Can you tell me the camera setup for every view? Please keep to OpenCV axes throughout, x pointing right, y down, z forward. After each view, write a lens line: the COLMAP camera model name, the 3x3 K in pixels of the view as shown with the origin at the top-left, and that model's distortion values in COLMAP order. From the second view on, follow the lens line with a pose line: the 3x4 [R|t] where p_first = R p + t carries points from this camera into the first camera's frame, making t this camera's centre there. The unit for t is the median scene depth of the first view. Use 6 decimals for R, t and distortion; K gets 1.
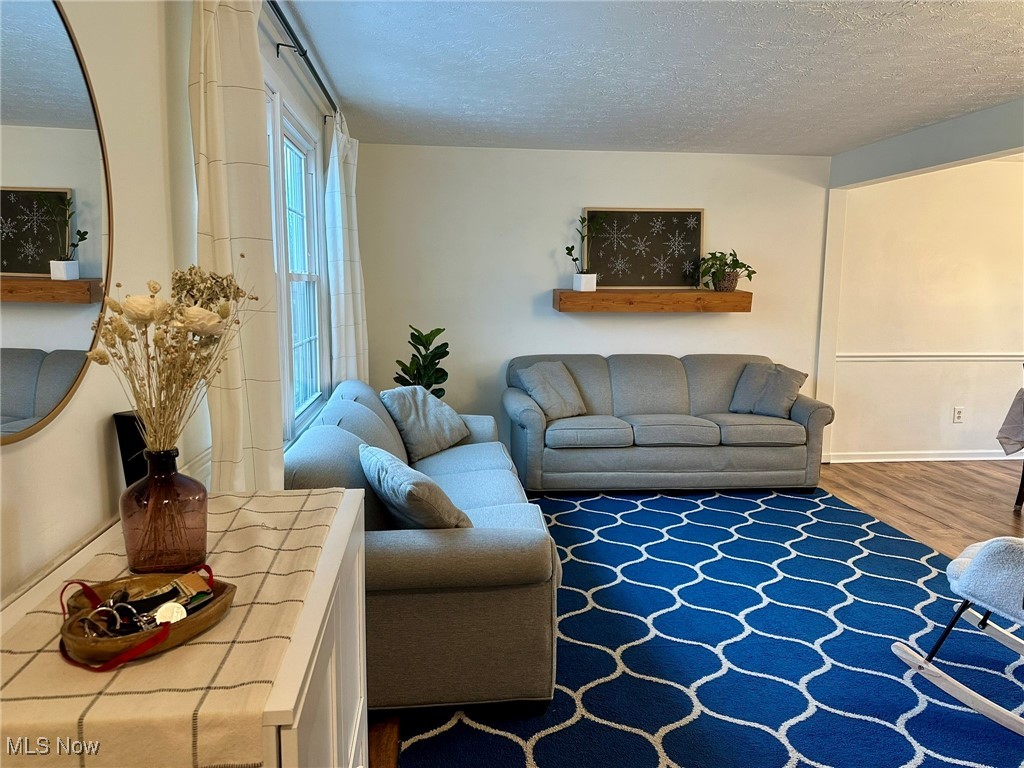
lens RADIAL K [[715.2, 0, 515.7], [0, 715.2, 389.8], [0, 0, 1]] dist [0.096799, -0.165175]
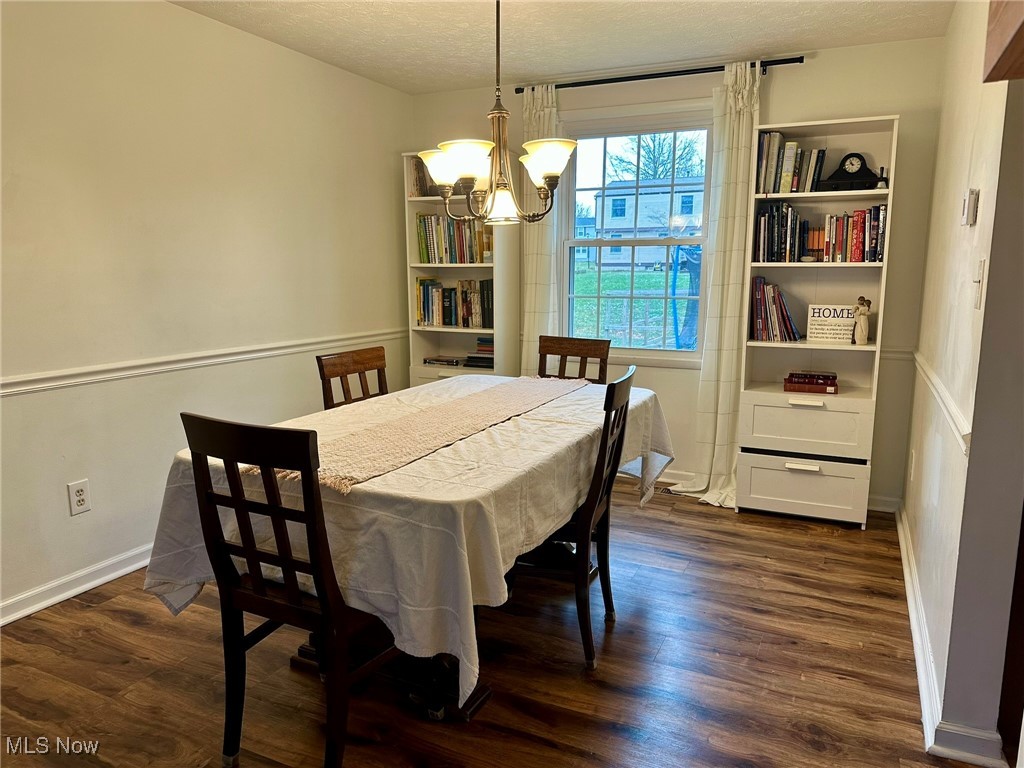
lens RADIAL K [[715.2, 0, 515.7], [0, 715.2, 389.8], [0, 0, 1]] dist [0.096799, -0.165175]
pose [[0.520409, -0.150617, 0.840529, 0.422110], [0.127285, 0.987007, 0.098057, -0.054203], [-0.844378, 0.055957, 0.532818, 0.564186]]
